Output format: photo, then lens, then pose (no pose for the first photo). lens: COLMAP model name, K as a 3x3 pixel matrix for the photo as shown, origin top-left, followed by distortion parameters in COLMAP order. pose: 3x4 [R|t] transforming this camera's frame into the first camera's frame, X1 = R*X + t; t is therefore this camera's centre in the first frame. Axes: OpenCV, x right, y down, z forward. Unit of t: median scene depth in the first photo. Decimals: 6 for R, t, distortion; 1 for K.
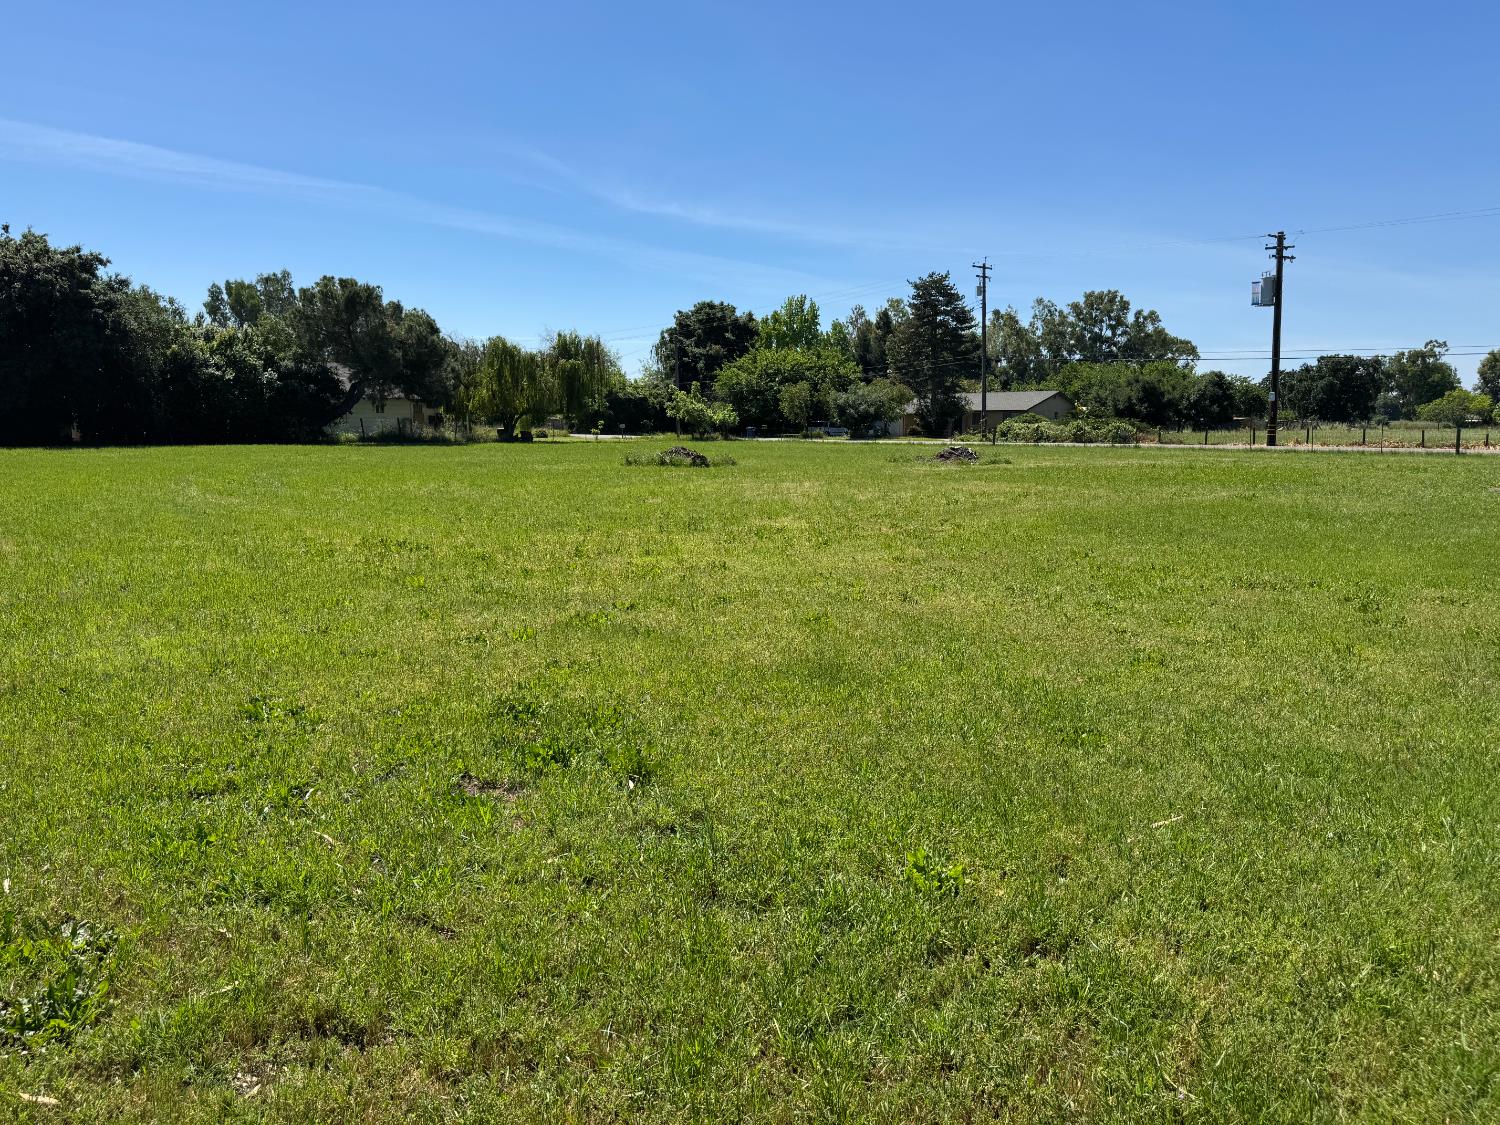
lens RADIAL K [[1039.8, 0, 750.0], [0, 1039.8, 562.5], [0, 0, 1]] dist [0.171340, -0.266868]
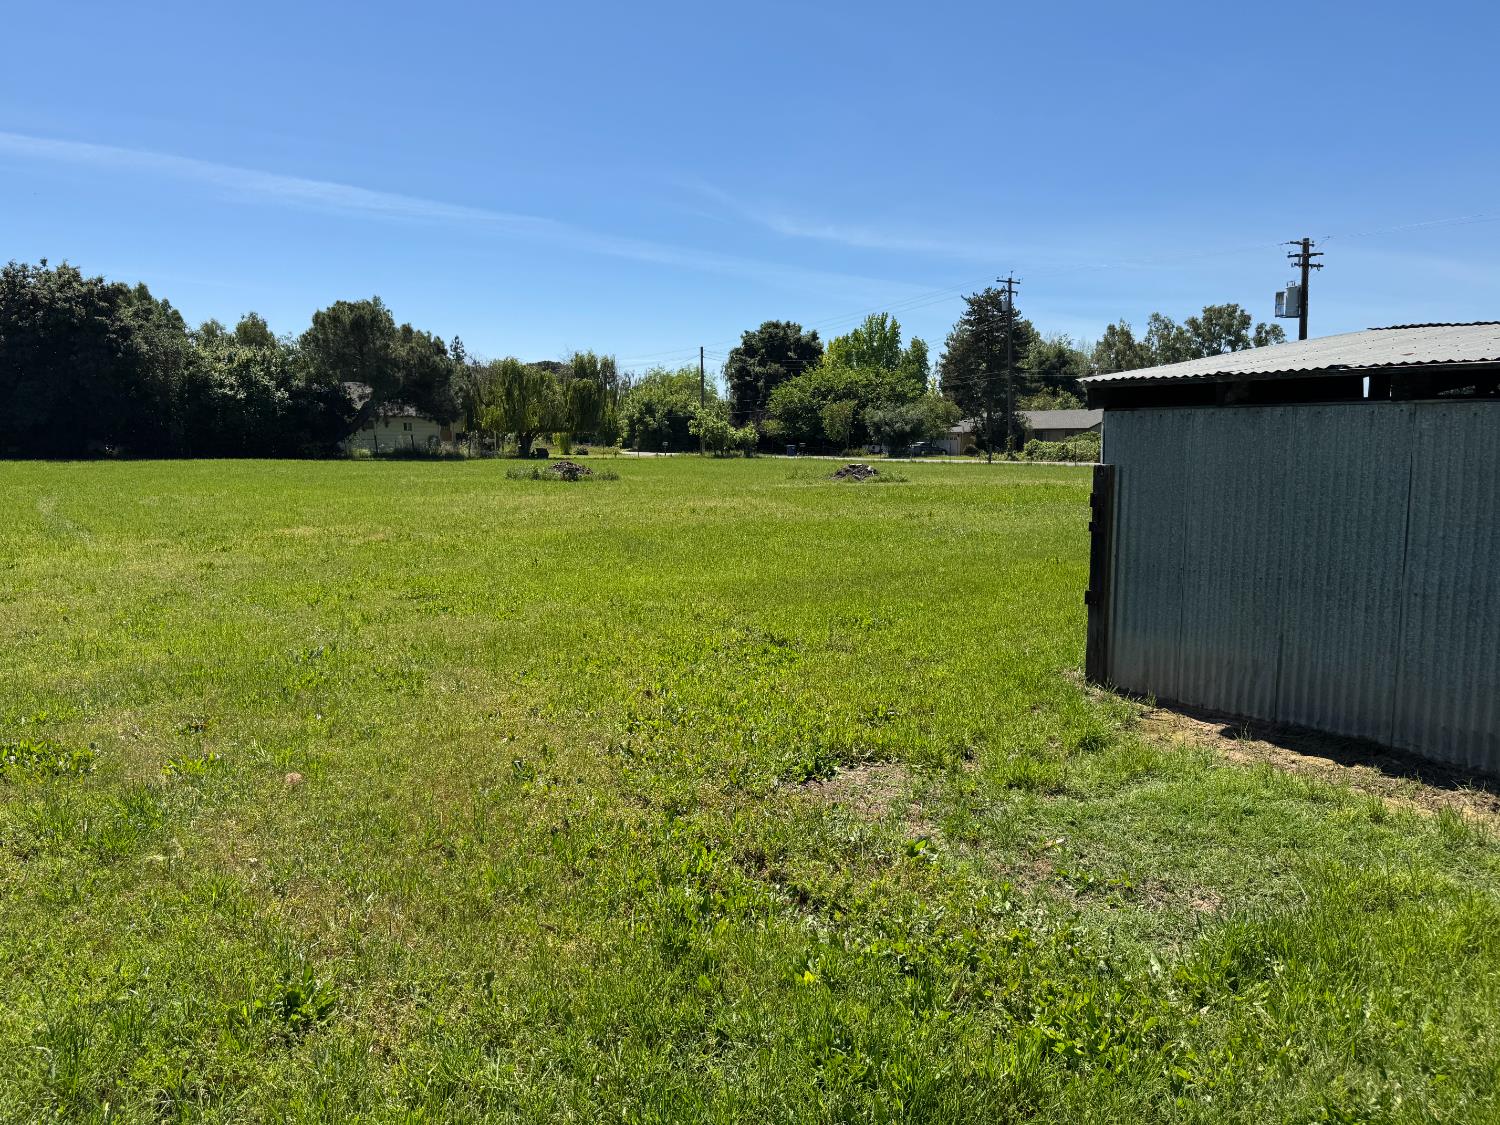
lens RADIAL K [[1039.3, 0, 750.0], [0, 1039.3, 562.5], [0, 0, 1]] dist [0.153731, -0.260079]
pose [[0.989829, 0.019575, -0.140910, 0.119407], [-0.022146, 0.999615, -0.016705, -0.000043], [0.140529, 0.019655, 0.989881, 0.011649]]
